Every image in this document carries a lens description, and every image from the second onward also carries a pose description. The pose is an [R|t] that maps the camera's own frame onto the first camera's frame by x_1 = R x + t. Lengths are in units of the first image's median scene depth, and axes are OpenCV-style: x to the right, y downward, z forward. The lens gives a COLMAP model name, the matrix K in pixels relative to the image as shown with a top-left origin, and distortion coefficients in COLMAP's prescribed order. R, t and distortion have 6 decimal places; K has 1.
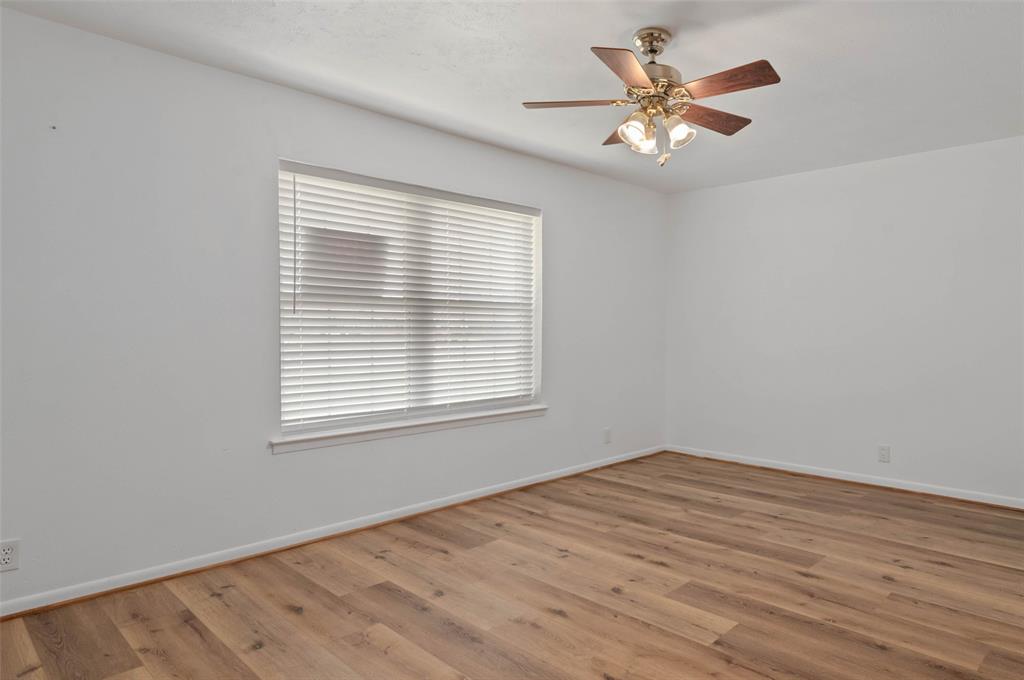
lens RADIAL K [[508.5, 0, 497.3], [0, 508.5, 337.4], [0, 0, 1]] dist [-0.003982, -0.000535]
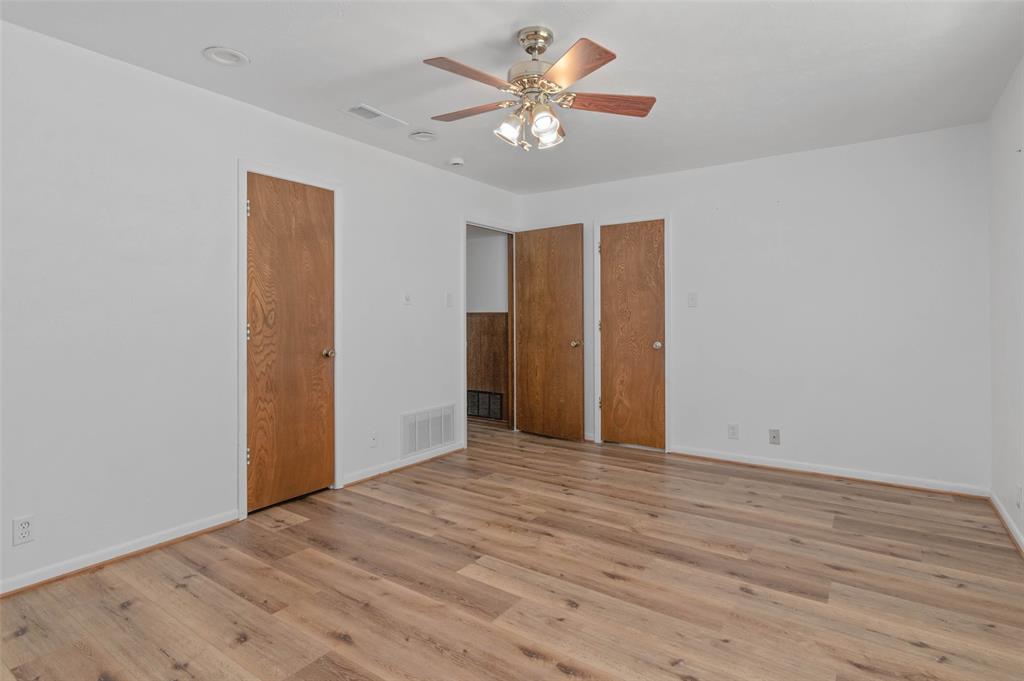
lens RADIAL K [[508.5, 0, 497.3], [0, 508.5, 337.9], [0, 0, 1]] dist [-0.003982, -0.000535]
pose [[-0.949100, 0.011600, -0.314761, 0.689661], [-0.008178, 0.998077, 0.061441, -0.018258], [0.314869, 0.060888, -0.947180, 1.926901]]
